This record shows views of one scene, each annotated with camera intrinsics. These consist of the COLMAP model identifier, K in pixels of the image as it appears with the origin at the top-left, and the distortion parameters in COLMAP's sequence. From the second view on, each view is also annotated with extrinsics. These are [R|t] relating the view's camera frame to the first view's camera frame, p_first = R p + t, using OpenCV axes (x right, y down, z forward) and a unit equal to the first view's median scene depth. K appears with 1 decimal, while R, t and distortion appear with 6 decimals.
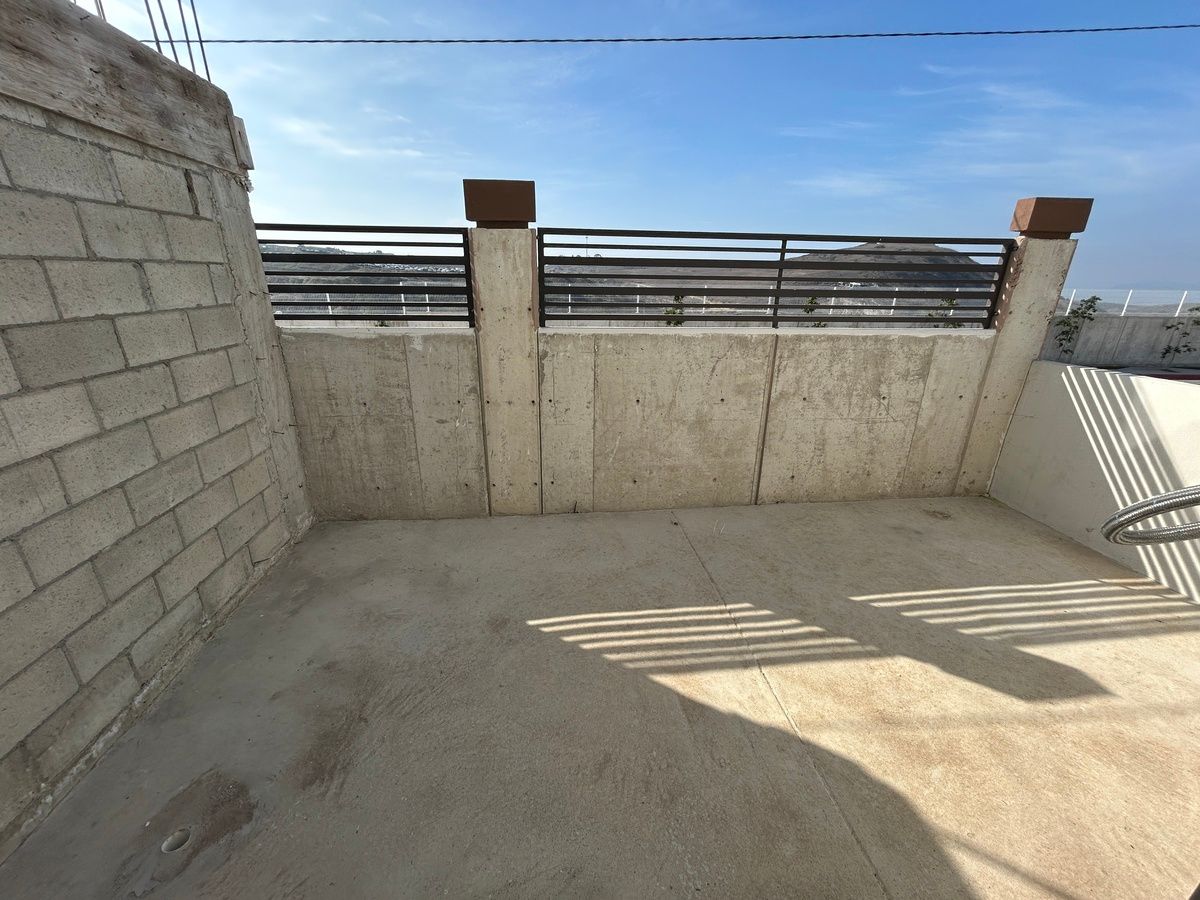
lens RADIAL K [[481.6, 0, 596.7], [0, 481.6, 449.9], [0, 0, 1]] dist [-0.003286, 0.001746]
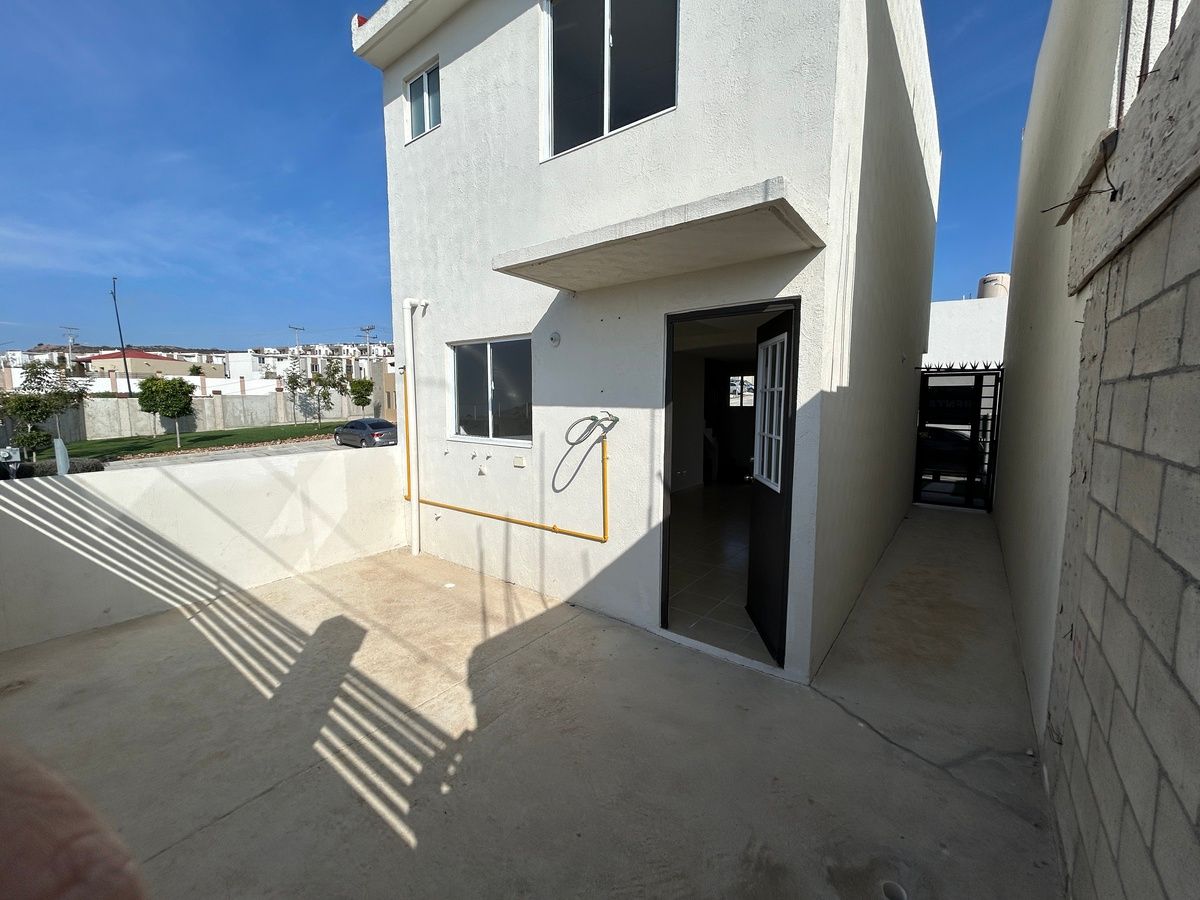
lens RADIAL K [[481.6, 0, 593.8], [0, 481.6, 448.6], [0, 0, 1]] dist [-0.003286, 0.001746]
pose [[-0.726236, -0.078302, 0.682972, -0.687182], [0.228415, 0.909562, 0.347165, -0.406135], [-0.648389, 0.408124, -0.642671, 1.135108]]
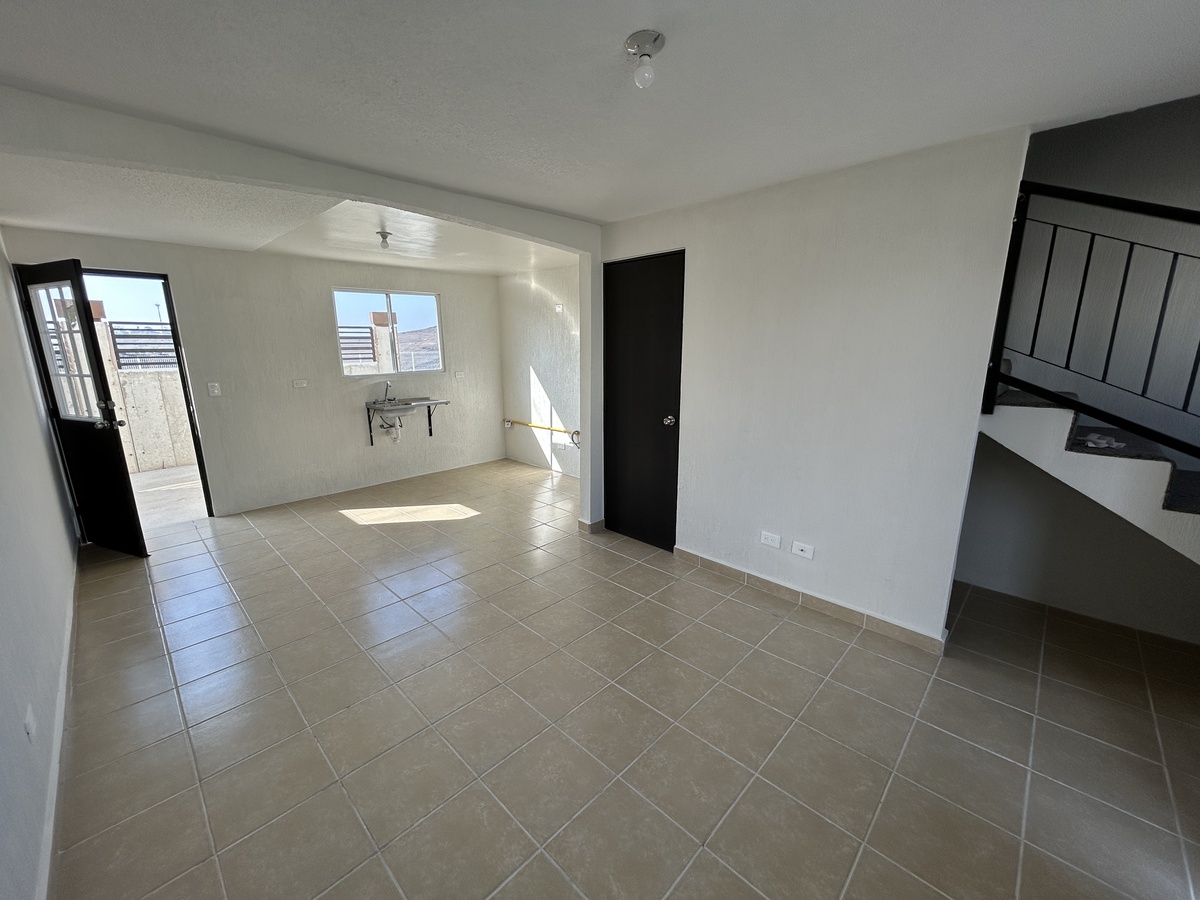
lens RADIAL K [[481.6, 0, 604.2], [0, 481.6, 450.7], [0, 0, 1]] dist [-0.003286, 0.001746]
pose [[0.758063, -0.157885, 0.632782, 0.119431], [0.237289, 0.970526, -0.042113, 0.822720], [-0.607482, 0.182077, 0.773184, -2.200393]]
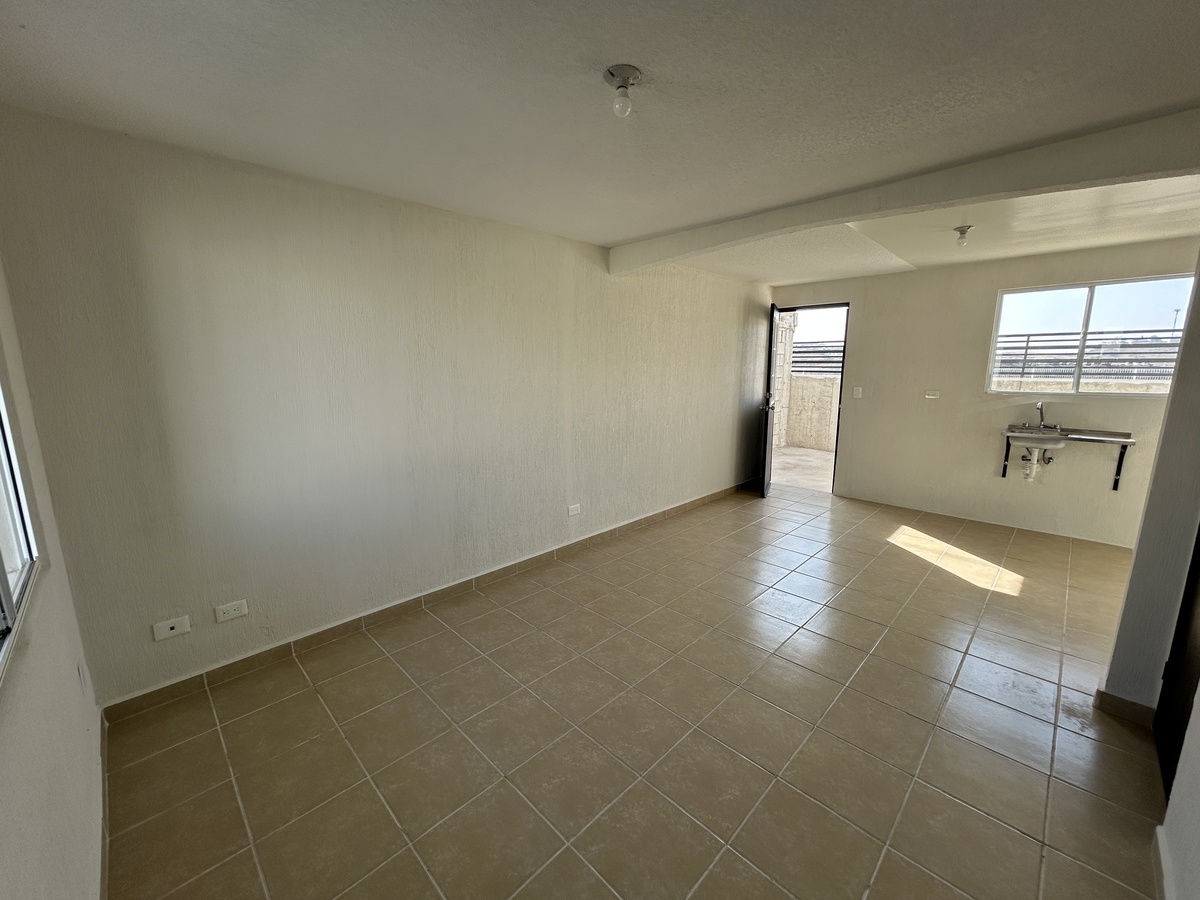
lens RADIAL K [[481.6, 0, 592.6], [0, 481.6, 454.2], [0, 0, 1]] dist [-0.003286, 0.001746]
pose [[0.632638, 0.131062, -0.763277, 1.146552], [-0.250706, 0.967164, -0.041725, 0.837861], [0.732745, 0.217755, 0.644723, -2.191791]]
